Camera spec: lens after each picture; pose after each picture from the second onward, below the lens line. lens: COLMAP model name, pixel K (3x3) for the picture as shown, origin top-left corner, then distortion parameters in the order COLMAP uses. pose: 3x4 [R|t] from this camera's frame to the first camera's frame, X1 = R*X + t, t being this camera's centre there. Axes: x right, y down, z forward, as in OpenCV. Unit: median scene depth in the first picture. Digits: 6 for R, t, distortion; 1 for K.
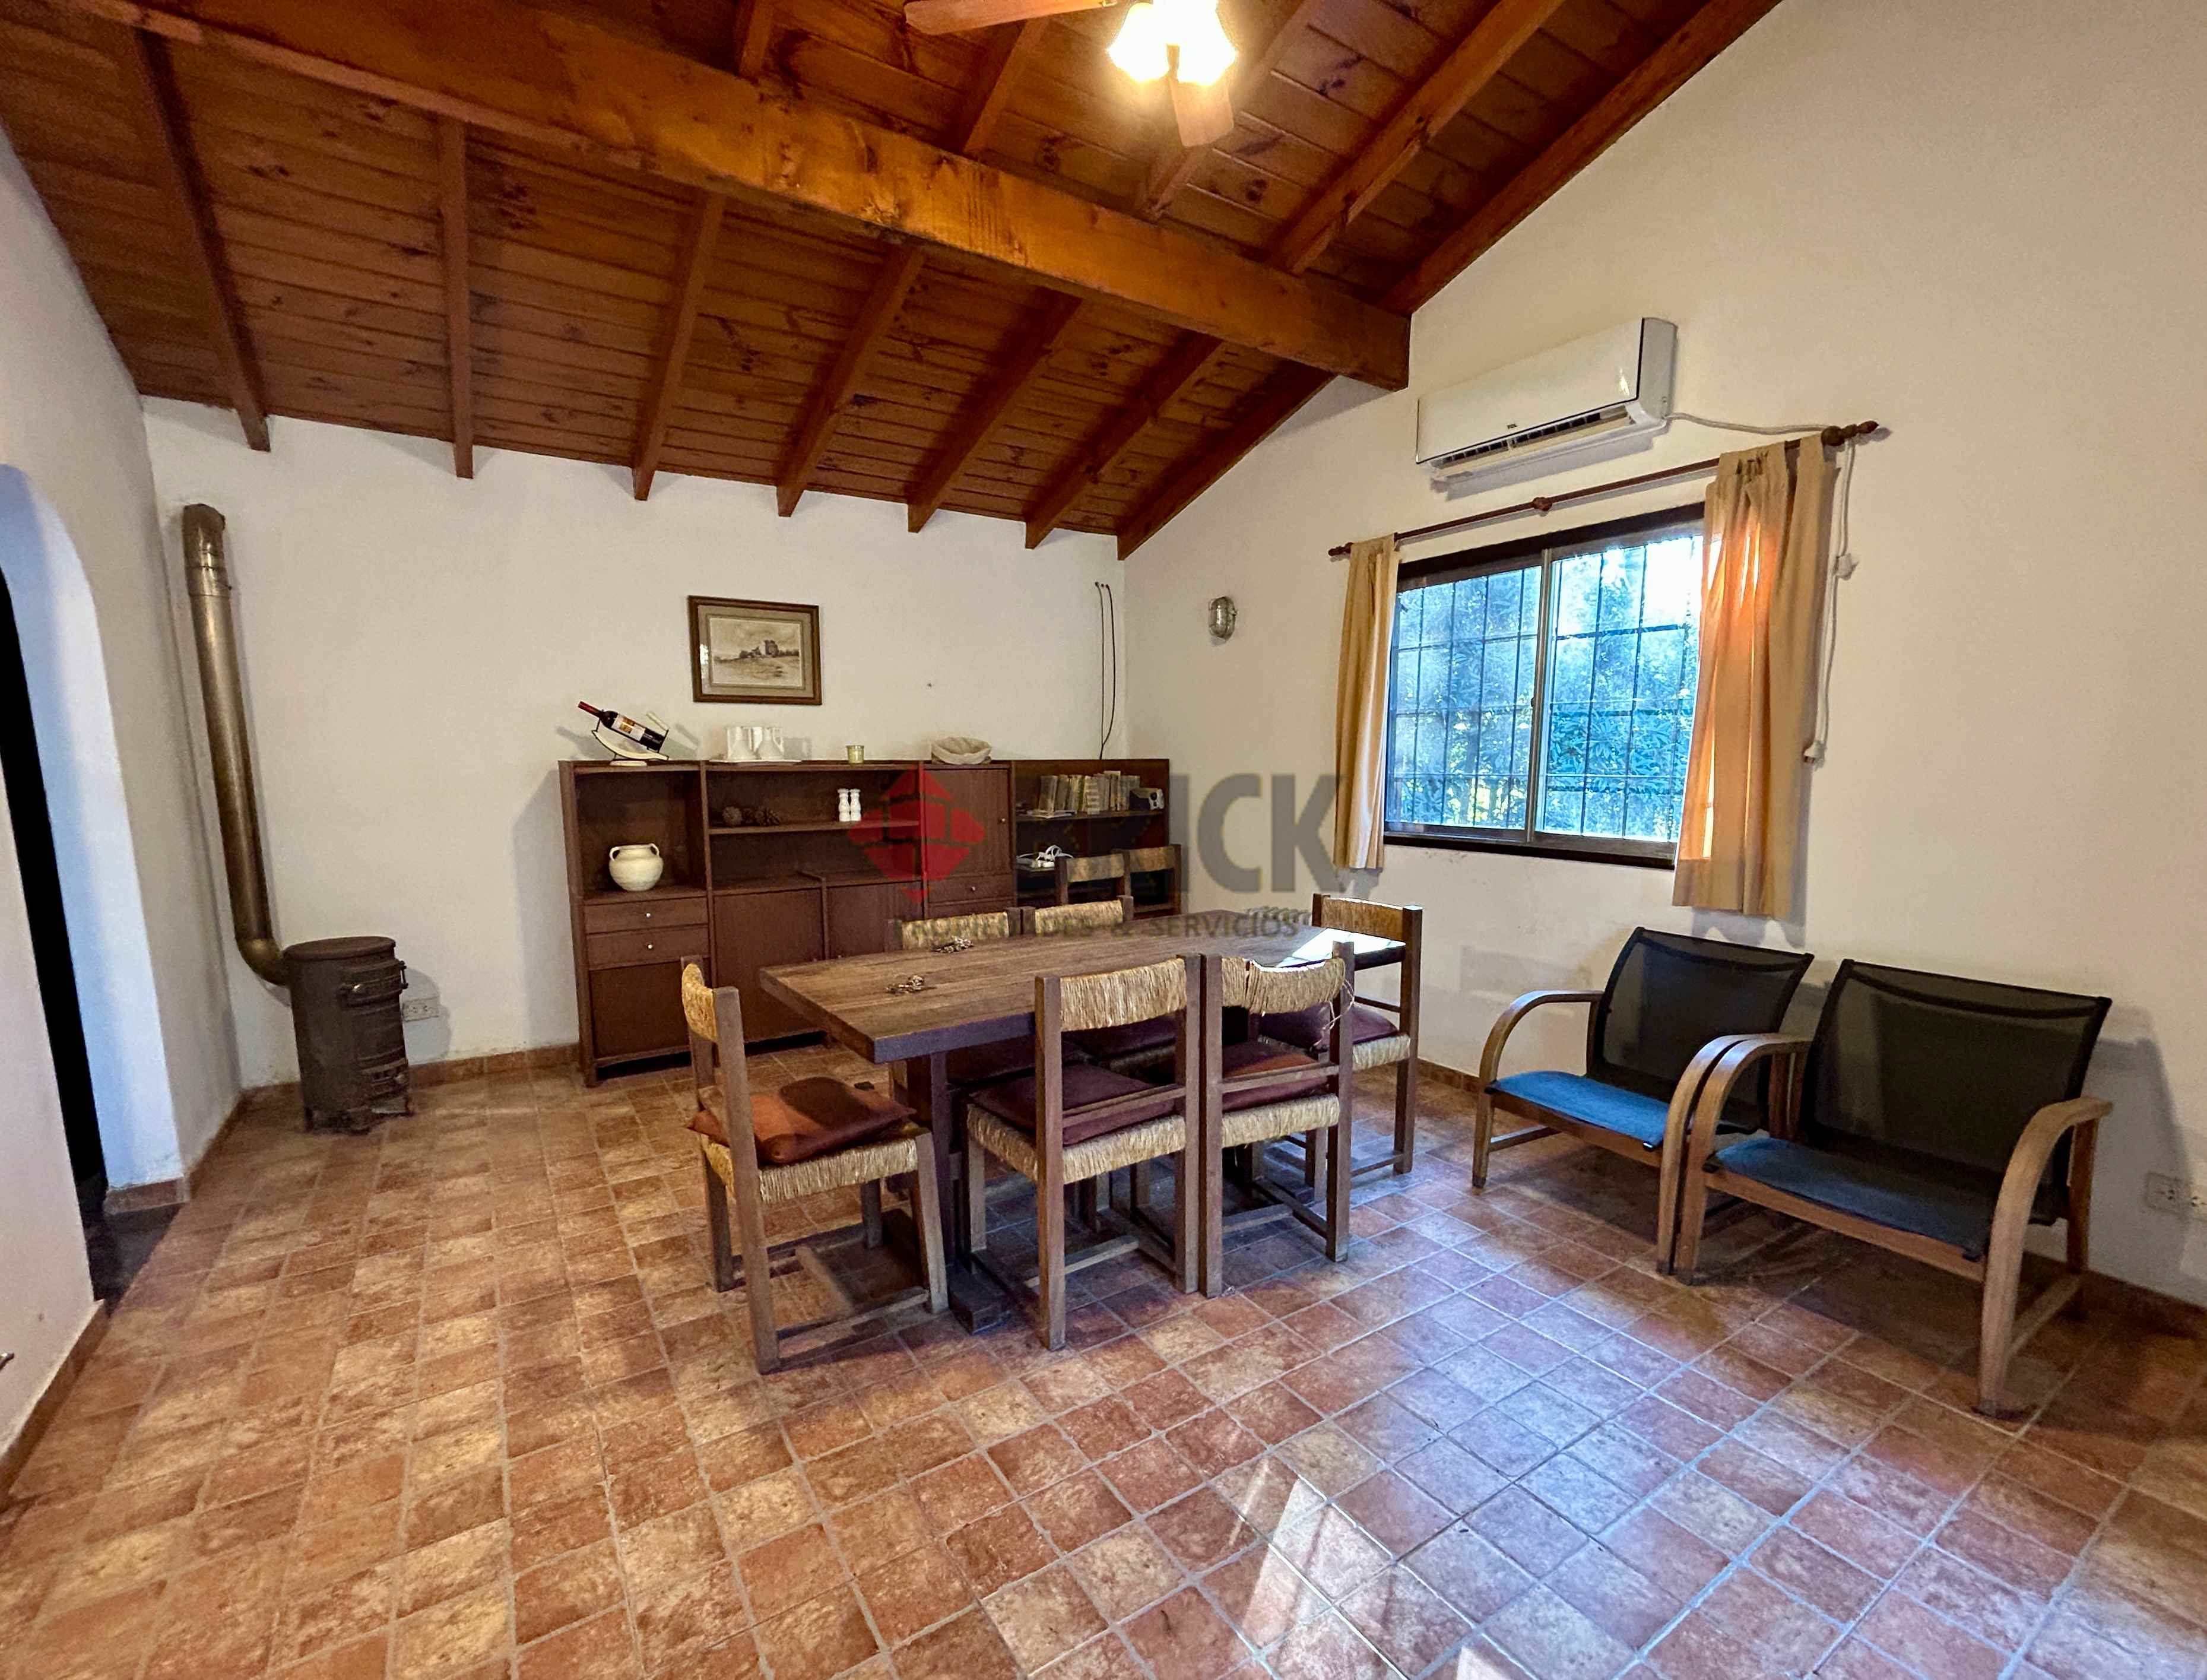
lens RADIAL K [[965.1, 0, 1102.7], [0, 965.1, 899.0], [0, 0, 1]] dist [-0.000984, -0.000087]
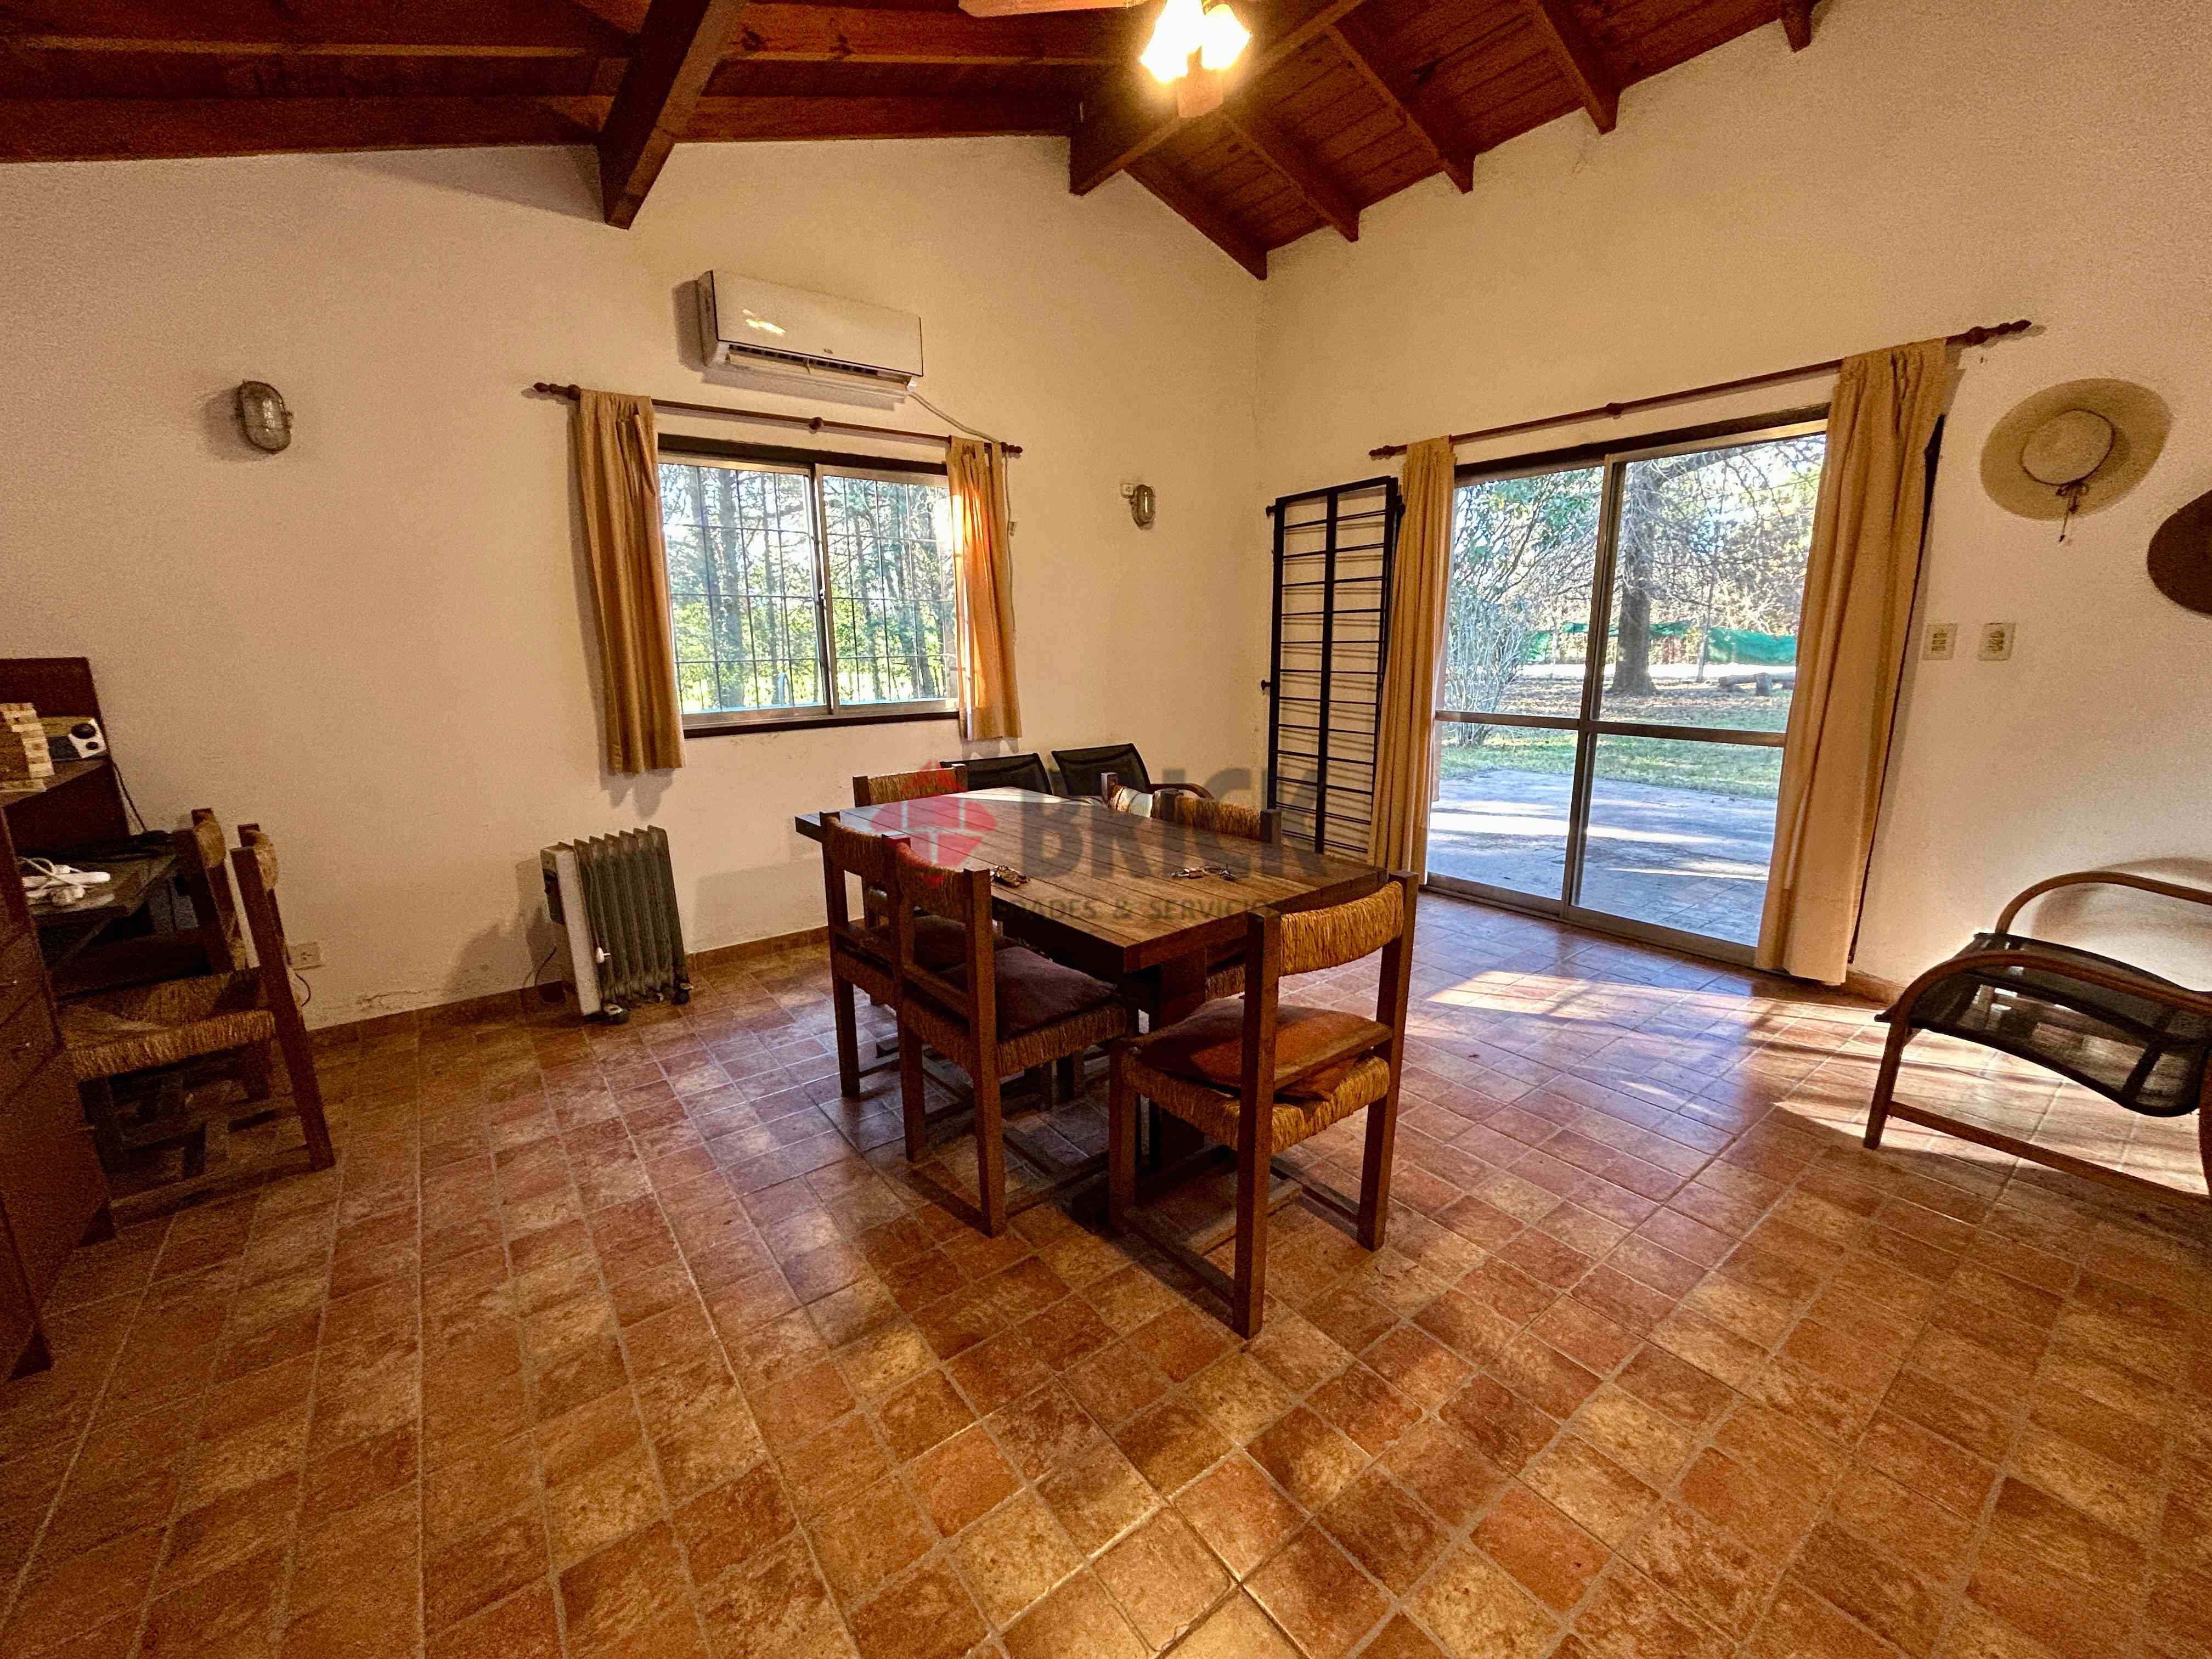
lens RADIAL K [[894.8, 0, 1106.0], [0, 894.8, 829.5], [0, 0, 1]] dist [0.001309, 0.000335]
pose [[-0.073559, -0.206574, 0.975662, -0.920406], [0.163071, 0.962654, 0.216115, -0.142624], [-0.983868, 0.174999, -0.037125, 0.985638]]
